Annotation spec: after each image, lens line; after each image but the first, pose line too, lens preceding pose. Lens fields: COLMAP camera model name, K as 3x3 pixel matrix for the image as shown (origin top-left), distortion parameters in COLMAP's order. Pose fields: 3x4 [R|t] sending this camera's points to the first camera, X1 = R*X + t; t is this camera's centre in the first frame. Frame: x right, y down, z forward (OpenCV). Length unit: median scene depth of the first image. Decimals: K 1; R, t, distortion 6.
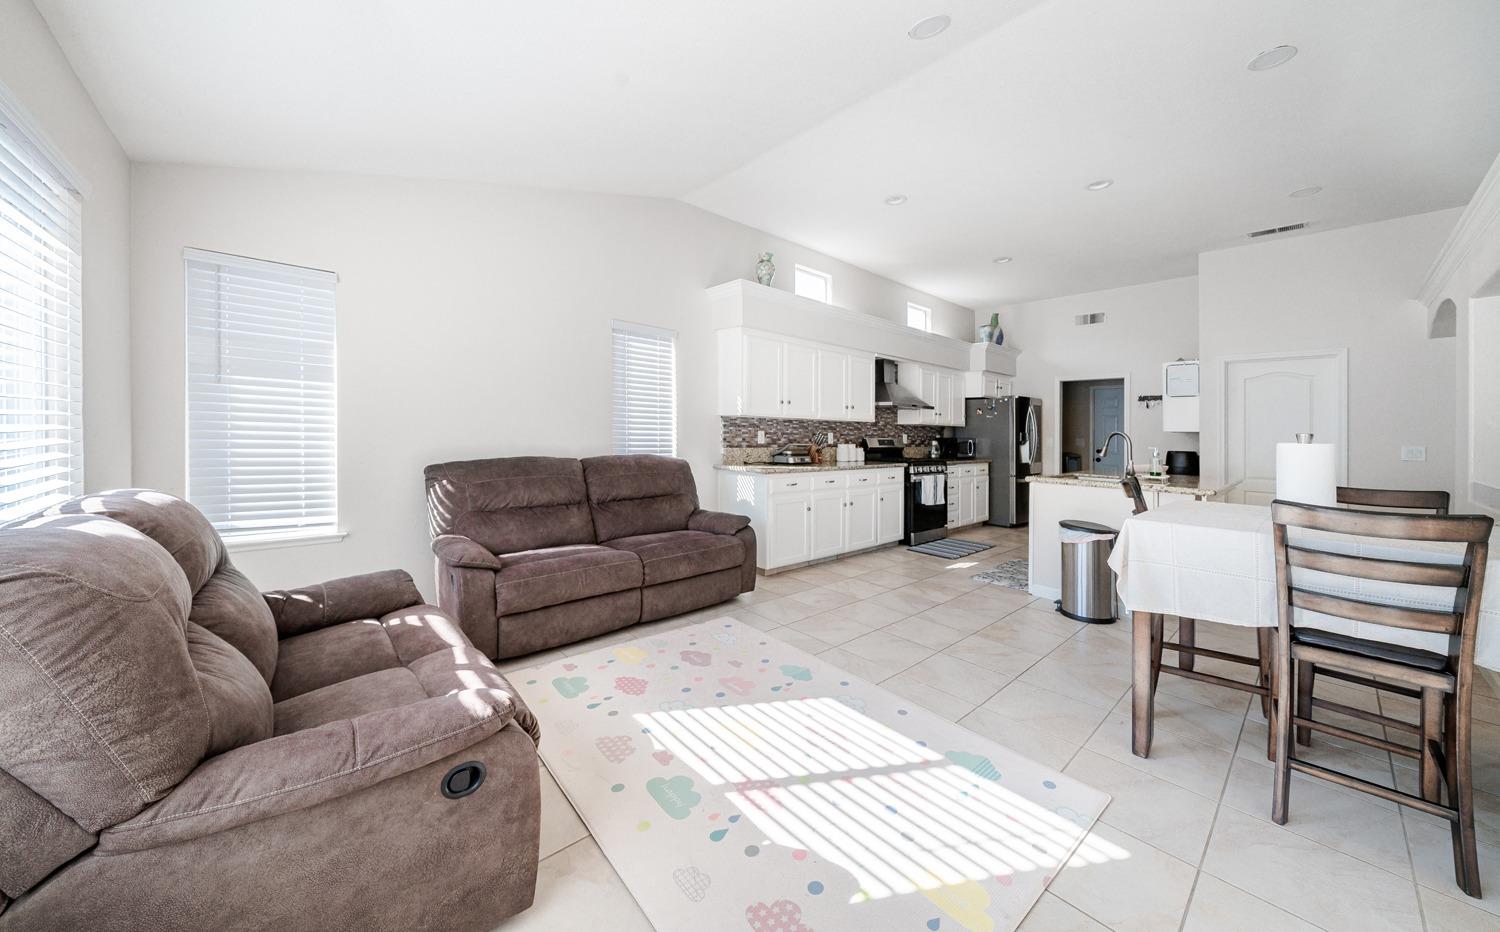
lens RADIAL K [[520.6, 0, 770.5], [0, 520.6, 457.5], [0, 0, 1]] dist [0.000292, 0.000017]
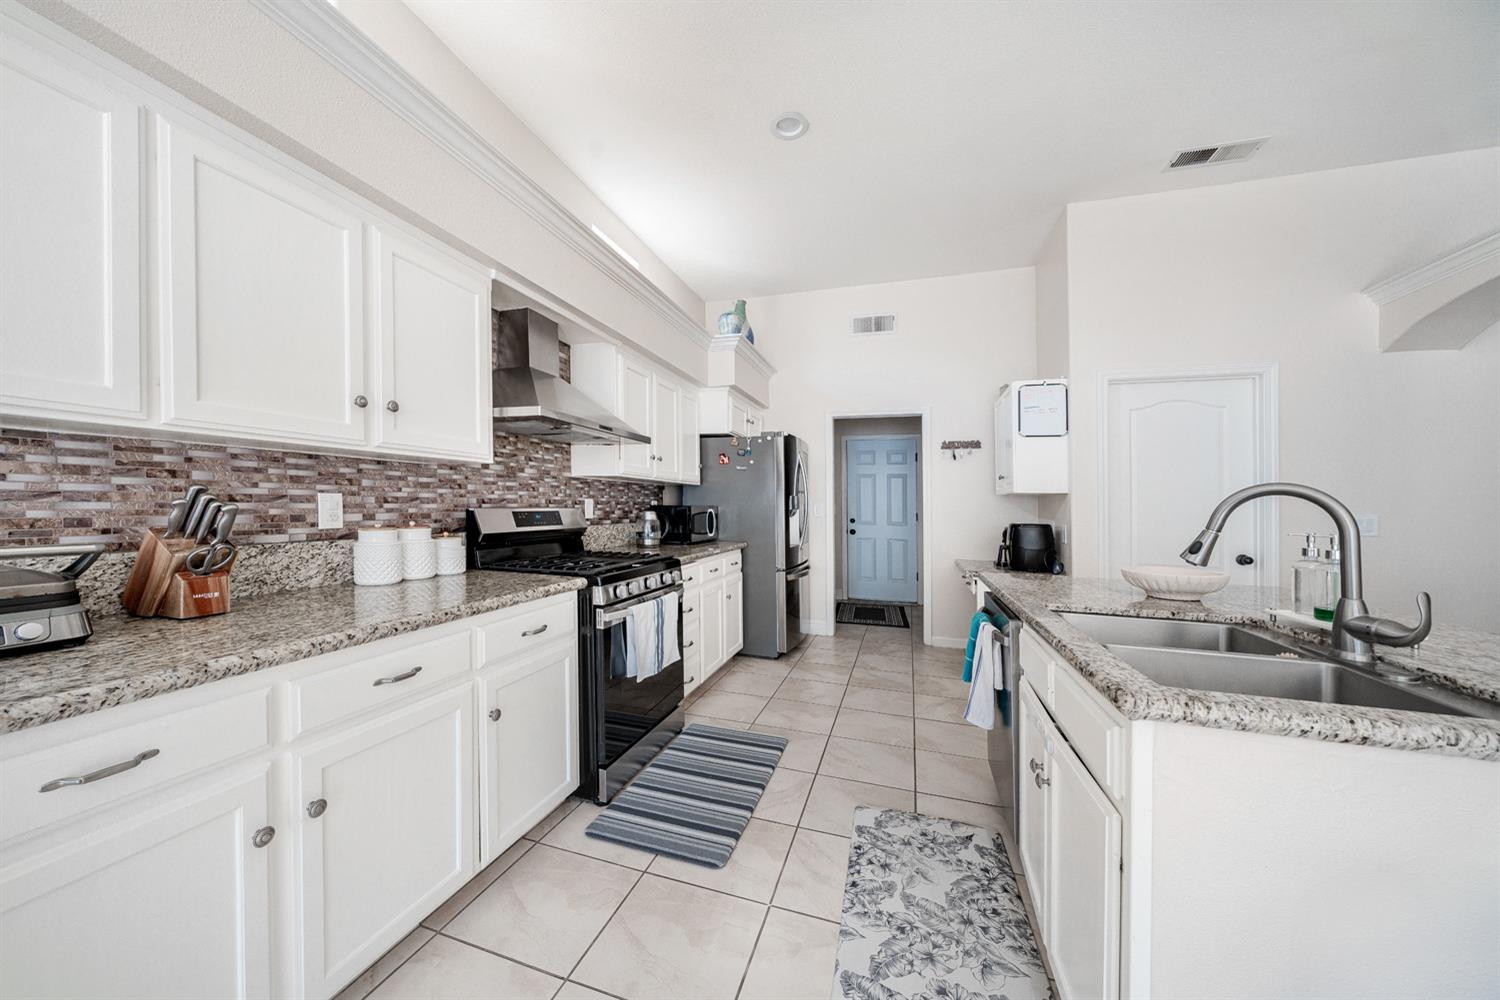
lens RADIAL K [[508.3, 0, 748.8], [0, 508.3, 499.7], [0, 0, 1]] dist [-0.003037, -0.000041]
pose [[0.866080, -0.001550, 0.499902, 0.163362], [0.024138, 0.998958, -0.038722, -0.023854], [-0.499322, 0.045603, 0.865216, 0.563472]]
